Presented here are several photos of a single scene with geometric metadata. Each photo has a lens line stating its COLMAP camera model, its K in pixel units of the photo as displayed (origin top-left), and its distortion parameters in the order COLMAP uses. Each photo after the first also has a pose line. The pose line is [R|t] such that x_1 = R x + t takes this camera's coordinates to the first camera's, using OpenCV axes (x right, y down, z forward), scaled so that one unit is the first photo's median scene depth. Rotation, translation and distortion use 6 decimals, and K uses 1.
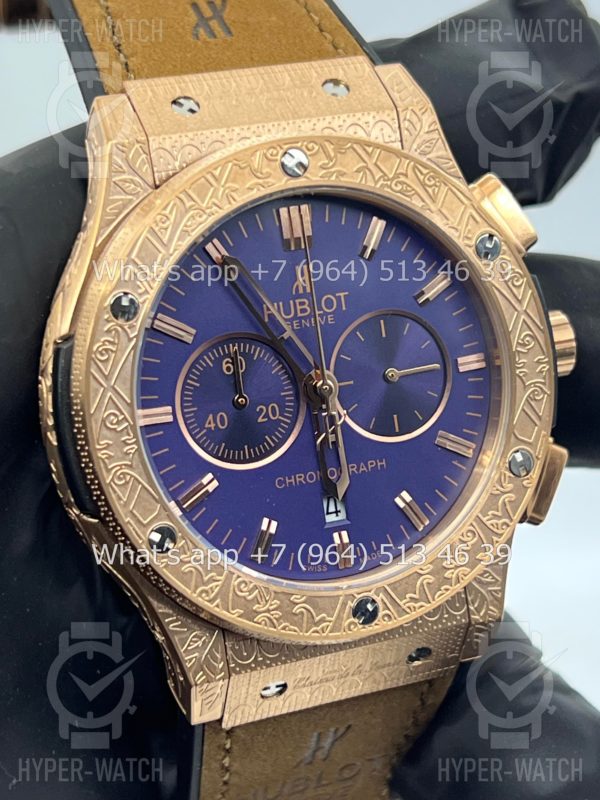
lens RADIAL K [[1911.1, 0, 300.0], [0, 1911.1, 400.0], [0, 0, 1]] dist [0.248142, -0.792325]
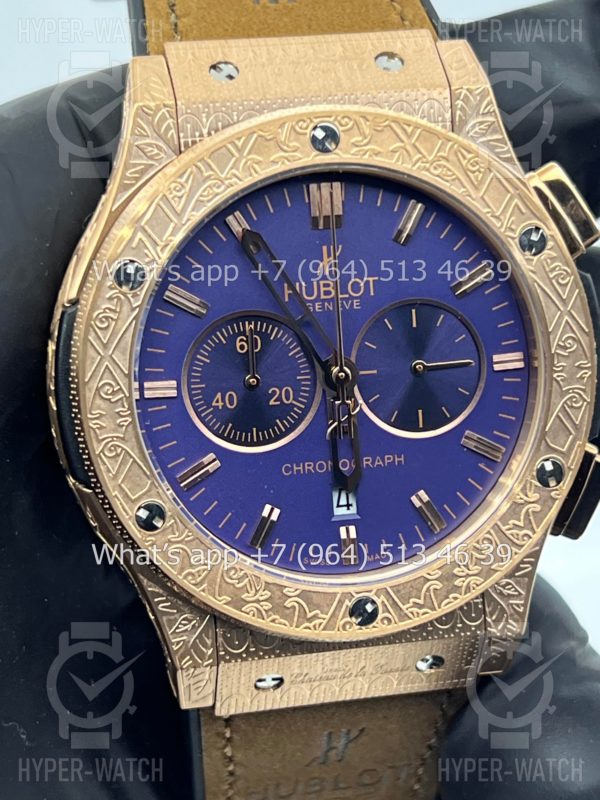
lens RADIAL K [[1911.1, 0, 300.0], [0, 1911.1, 400.0], [0, 0, 1]] dist [0.248142, -0.792325]
pose [[0.982860, 0.087503, -0.162266, 0.149093], [-0.084635, 0.996110, 0.024520, -0.015785], [0.163780, -0.010366, 0.986442, 0.053405]]
